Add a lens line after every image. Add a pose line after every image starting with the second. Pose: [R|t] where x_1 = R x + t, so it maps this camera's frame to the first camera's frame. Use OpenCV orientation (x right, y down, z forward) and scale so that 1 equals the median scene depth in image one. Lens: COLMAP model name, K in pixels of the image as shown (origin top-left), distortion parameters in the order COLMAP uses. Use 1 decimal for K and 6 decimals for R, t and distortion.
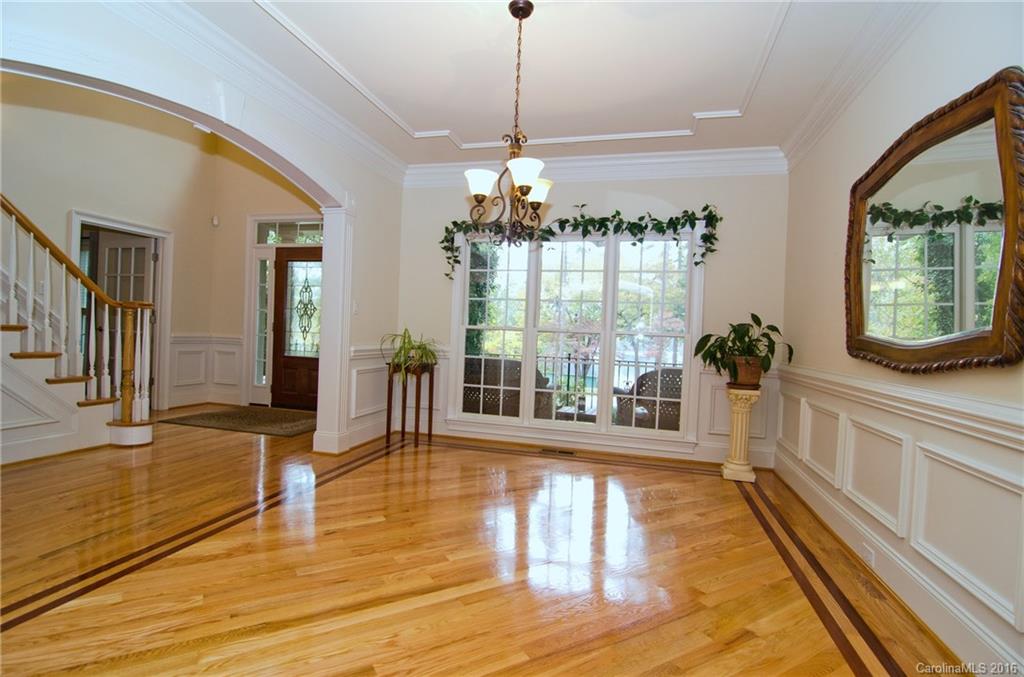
lens RADIAL K [[490.3, 0, 509.3], [0, 490.3, 340.5], [0, 0, 1]] dist [-0.019688, -0.000402]
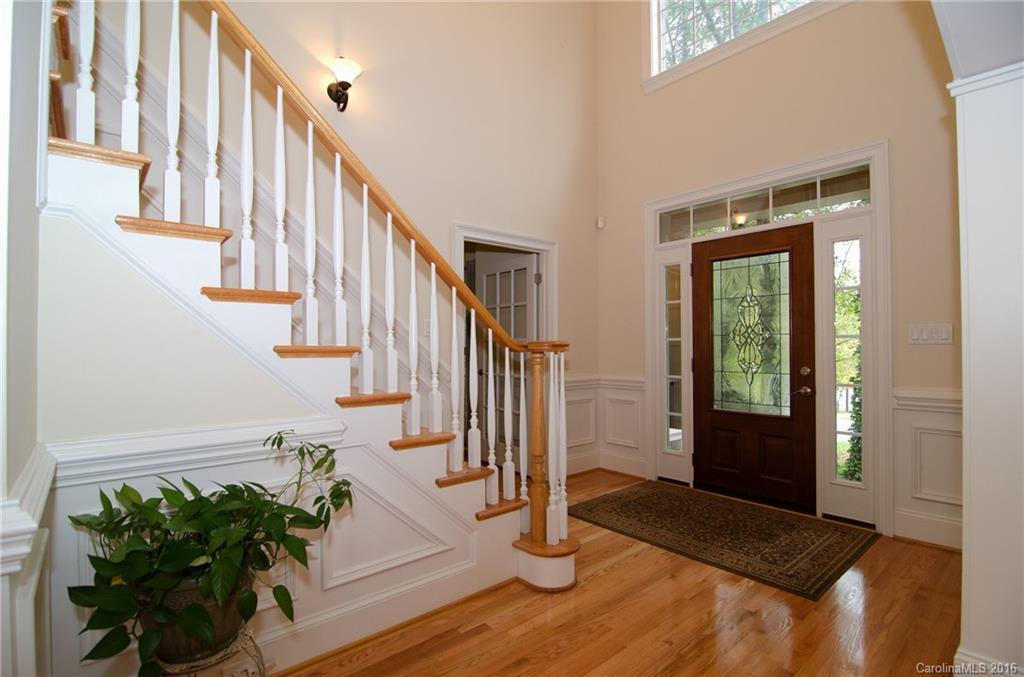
lens RADIAL K [[490.3, 0, 511.9], [0, 490.3, 341.0], [0, 0, 1]] dist [-0.019688, -0.000402]
pose [[0.825926, -0.050928, -0.561473, -0.335339], [0.029383, 0.998447, -0.047341, -0.038130], [0.563012, 0.022602, 0.826140, 0.342478]]
